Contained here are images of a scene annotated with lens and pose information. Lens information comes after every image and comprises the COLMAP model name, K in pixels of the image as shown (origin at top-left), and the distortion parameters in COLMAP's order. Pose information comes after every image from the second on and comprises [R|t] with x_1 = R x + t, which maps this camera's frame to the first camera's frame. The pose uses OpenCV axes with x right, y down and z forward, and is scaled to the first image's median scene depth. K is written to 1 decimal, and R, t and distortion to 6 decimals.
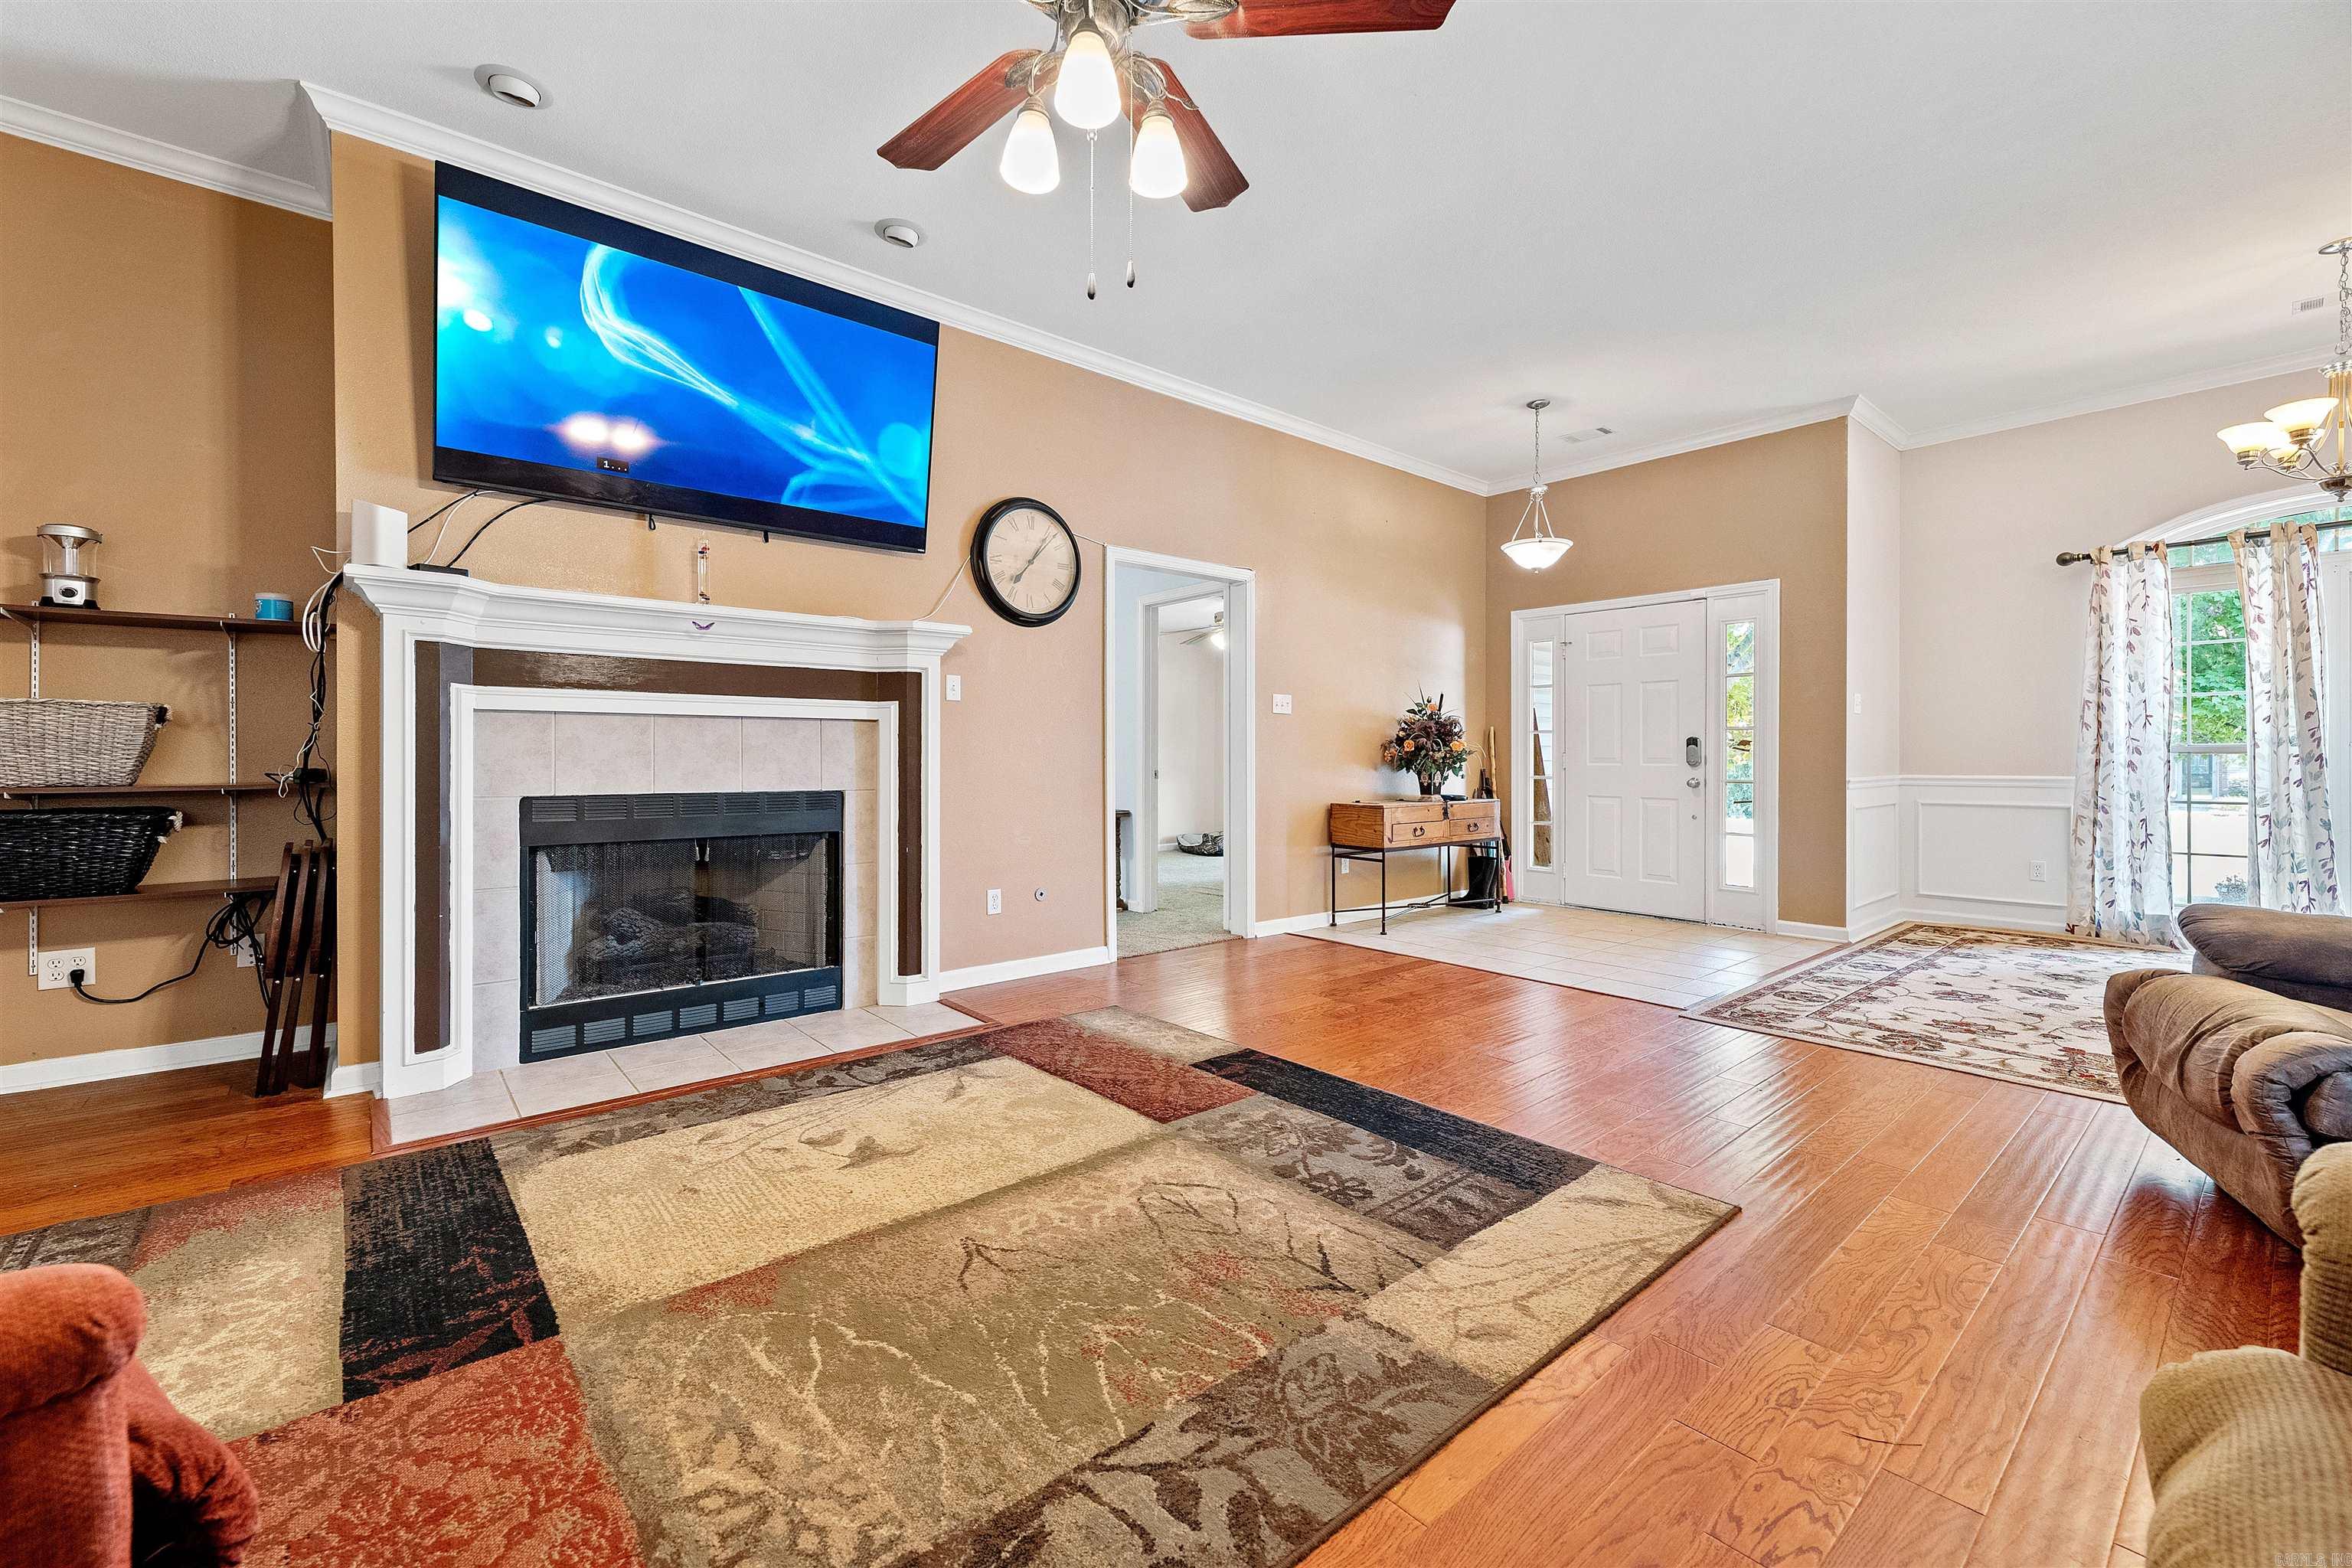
lens RADIAL K [[960.7, 0, 1162.3], [0, 960.7, 758.5], [0, 0, 1]] dist [0.007714, -0.002568]
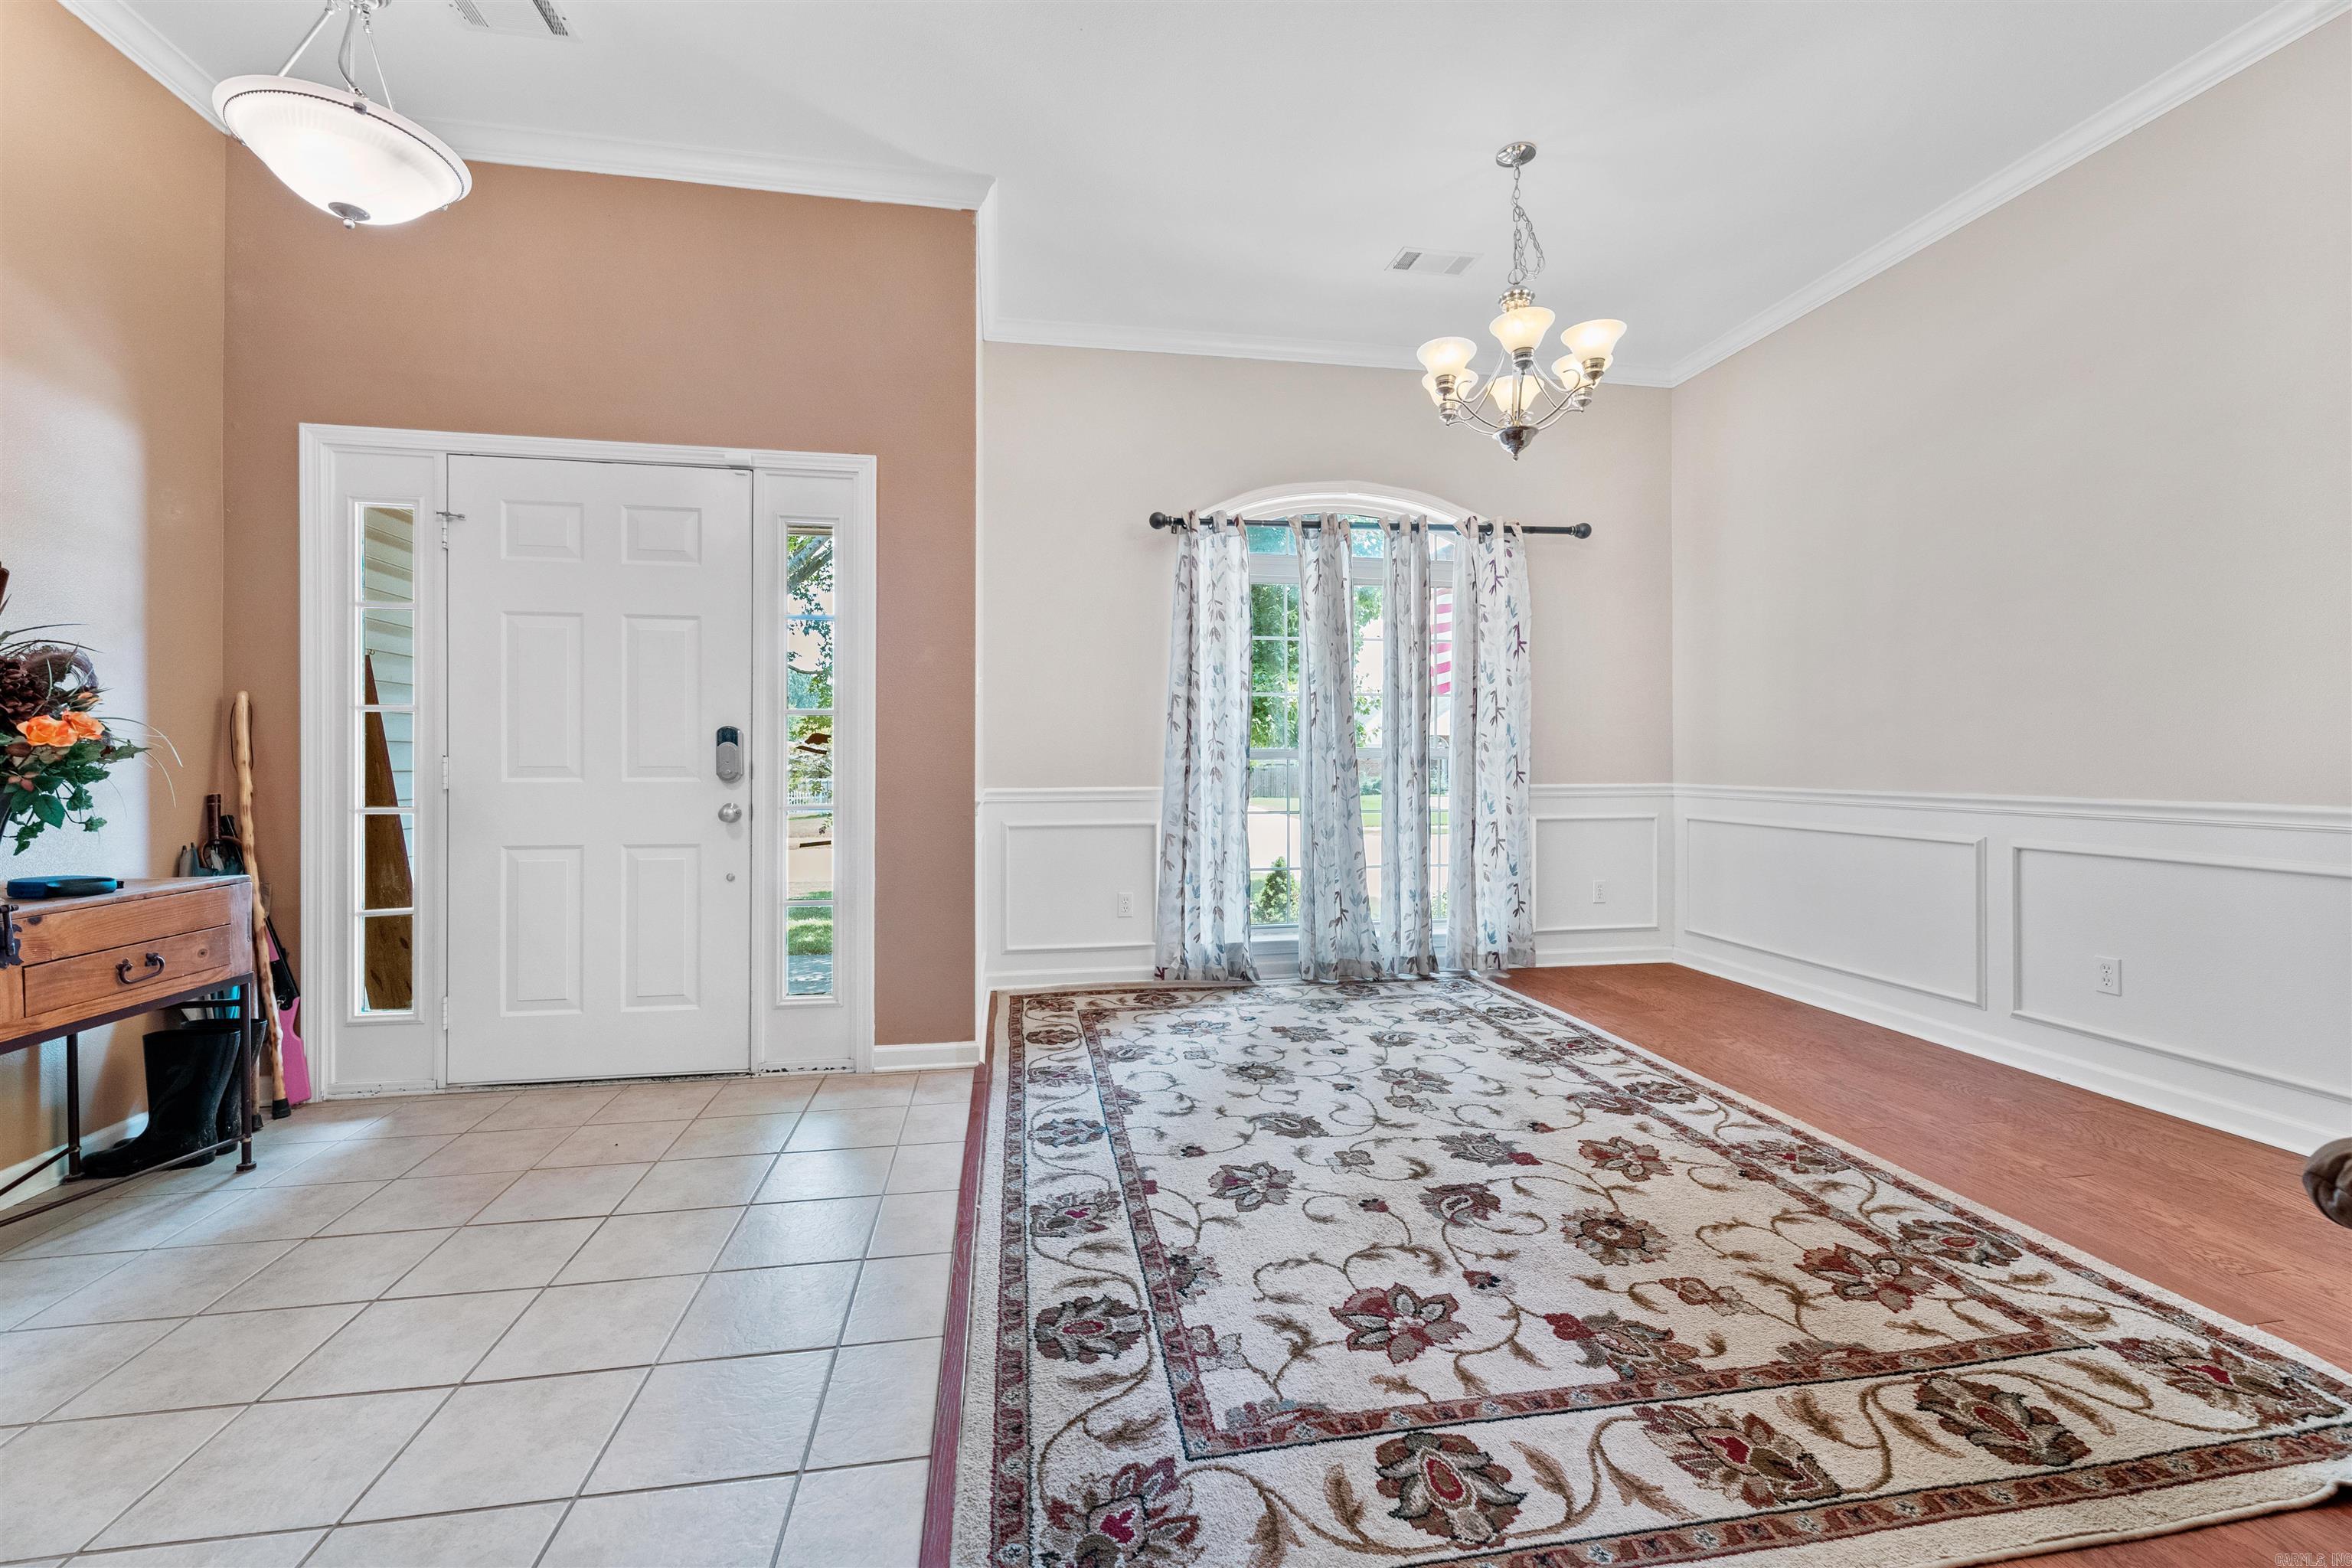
lens RADIAL K [[960.7, 0, 1172.9], [0, 960.7, 760.5], [0, 0, 1]] dist [0.007714, -0.002568]
pose [[0.497990, -0.000214, 0.867183, 0.215526], [0.001927, 0.999998, -0.000860, -0.002875], [-0.867180, 0.002099, 0.497990, 0.528162]]
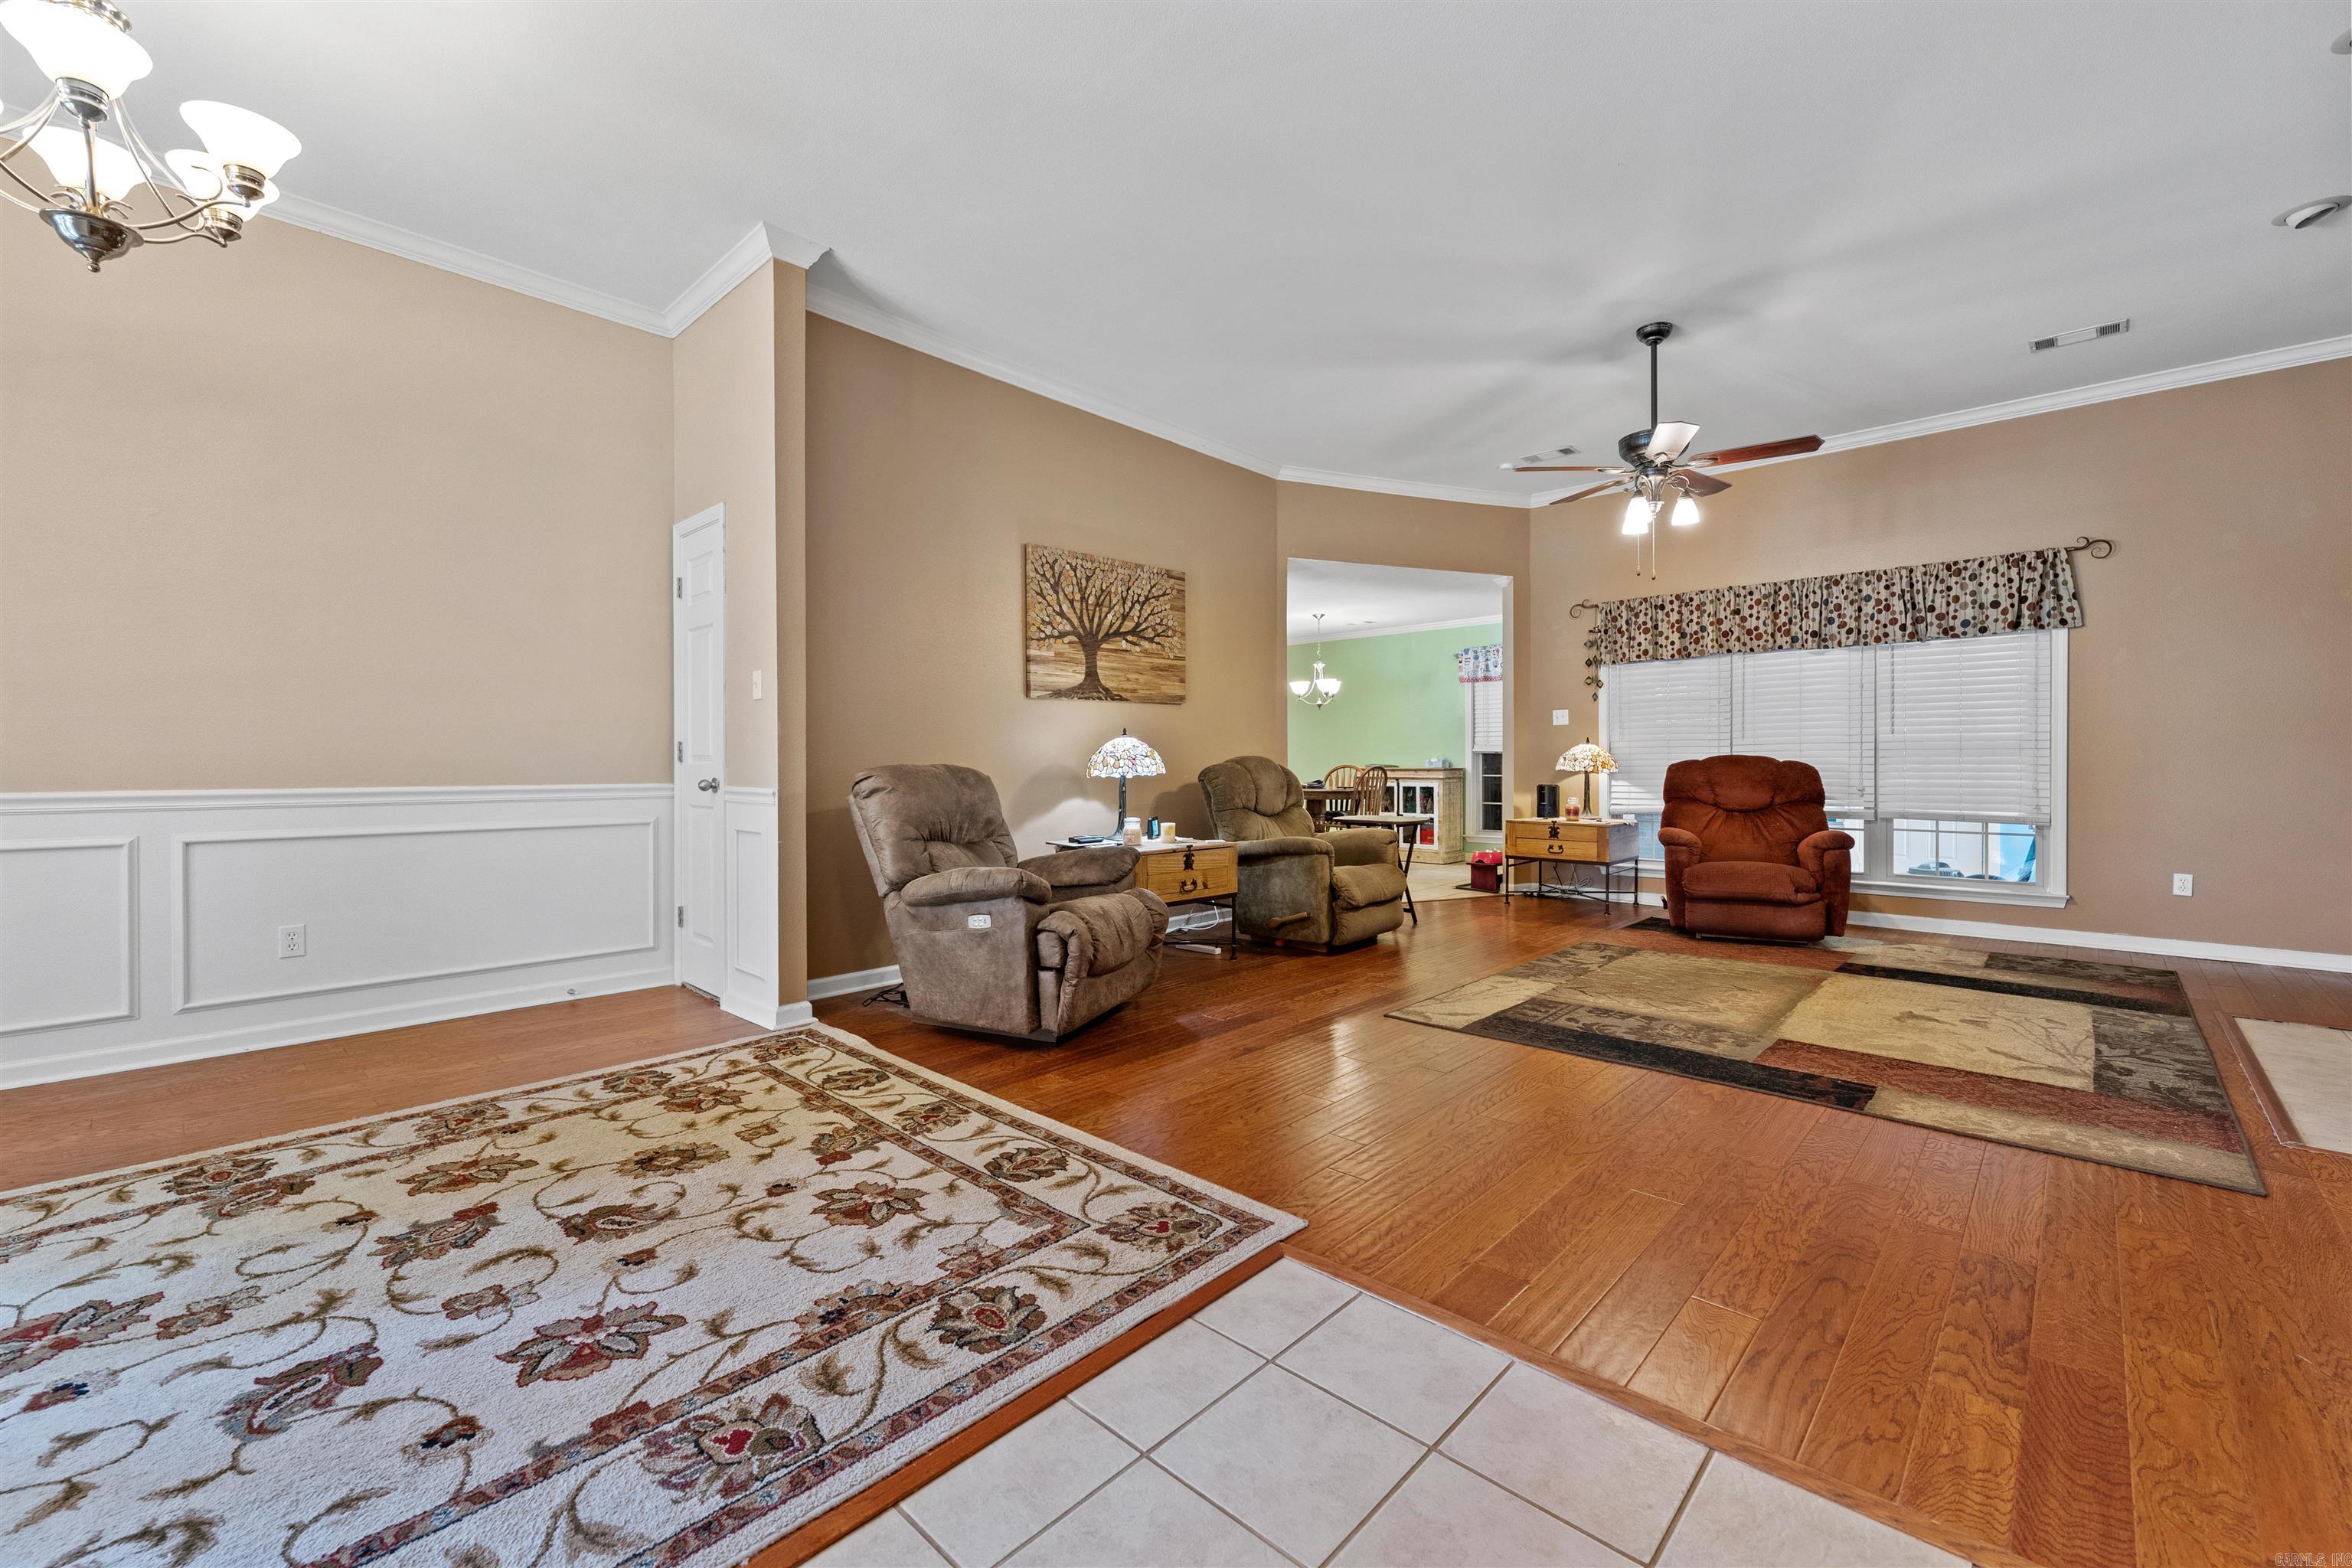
lens RADIAL K [[960.7, 0, 1177.0], [0, 960.7, 766.9], [0, 0, 1]] dist [0.007714, -0.002568]
pose [[-0.991588, 0.000802, -0.129435, 1.452104], [-0.000273, 0.999966, 0.008291, 0.010268], [0.129437, 0.008257, -0.991553, 3.123190]]
